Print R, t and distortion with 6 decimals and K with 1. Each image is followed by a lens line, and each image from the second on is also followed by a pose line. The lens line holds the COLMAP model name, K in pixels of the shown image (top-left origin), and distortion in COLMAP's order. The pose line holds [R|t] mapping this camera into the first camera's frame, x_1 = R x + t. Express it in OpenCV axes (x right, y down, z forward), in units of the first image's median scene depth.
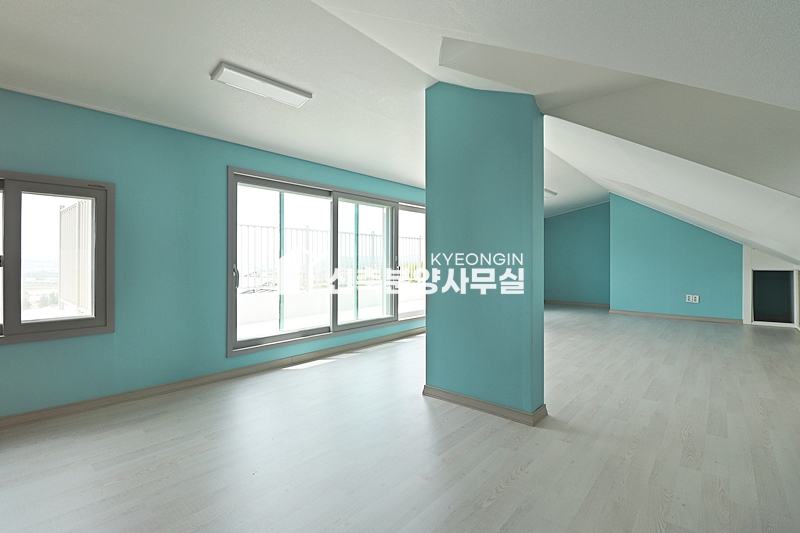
lens RADIAL K [[369.7, 0, 394.9], [0, 369.7, 261.9], [0, 0, 1]] dist [-0.003393, -0.001056]
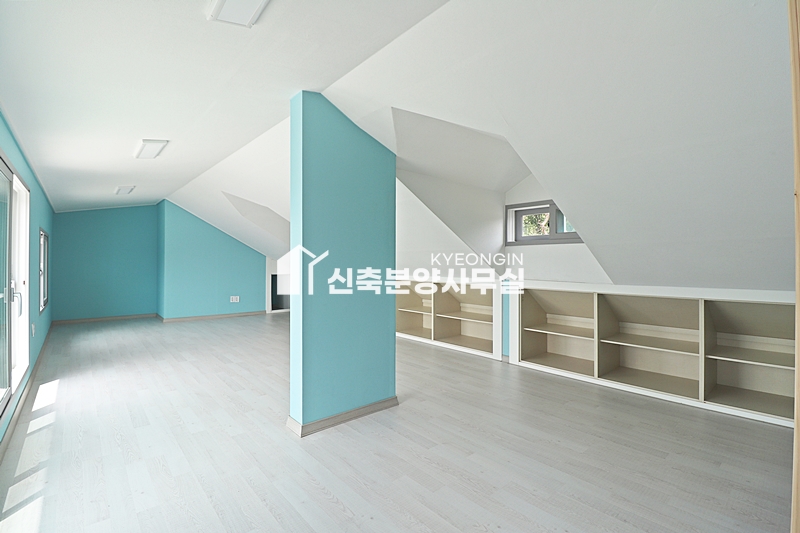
lens RADIAL K [[369.7, 0, 394.9], [0, 369.7, 261.9], [0, 0, 1]] dist [-0.003393, -0.001056]
pose [[0.142520, -0.000499, 0.989792, -0.759337], [-0.000445, 1.000000, 0.000568, -0.057584], [-0.989792, -0.000521, 0.142520, 0.656898]]
